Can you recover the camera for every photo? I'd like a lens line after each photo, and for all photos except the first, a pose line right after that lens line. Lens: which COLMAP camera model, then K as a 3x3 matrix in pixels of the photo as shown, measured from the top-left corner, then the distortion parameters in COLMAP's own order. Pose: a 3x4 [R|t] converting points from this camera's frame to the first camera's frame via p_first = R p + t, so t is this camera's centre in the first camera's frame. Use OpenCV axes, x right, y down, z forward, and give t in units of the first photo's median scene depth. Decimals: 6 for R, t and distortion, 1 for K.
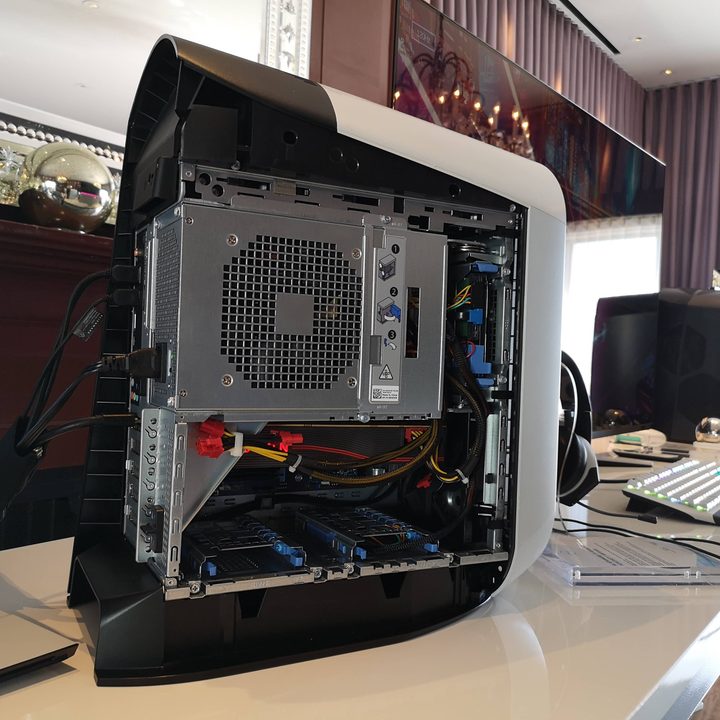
lens RADIAL K [[835.2, 0, 360.0], [0, 835.2, 360.0], [0, 0, 1]] dist [0.032982, -0.028500]
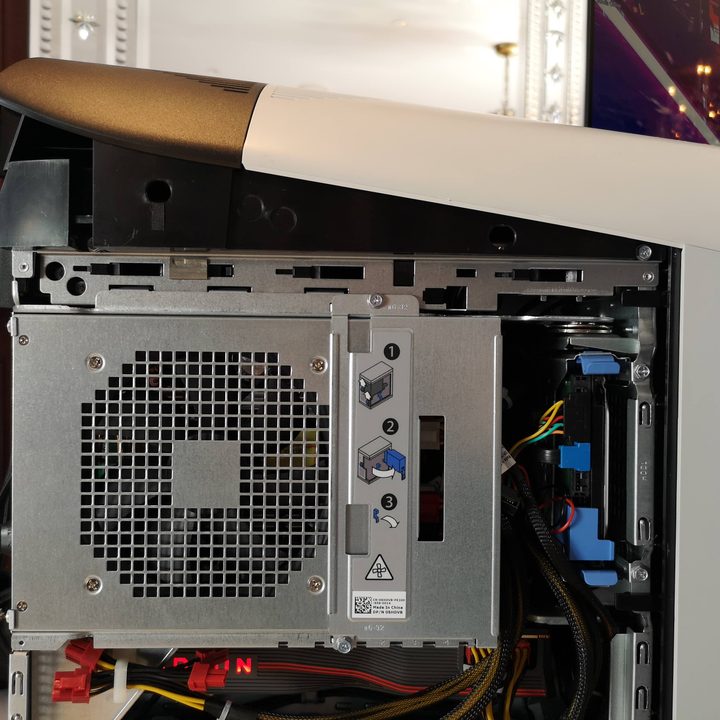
lens RADIAL K [[835.2, 0, 360.0], [0, 835.2, 360.0], [0, 0, 1]] dist [0.032982, -0.028500]
pose [[0.884638, -0.024860, -0.465616, 0.296819], [0.024466, 0.999677, -0.006890, -0.126839], [0.465637, -0.005297, 0.884960, 0.495373]]
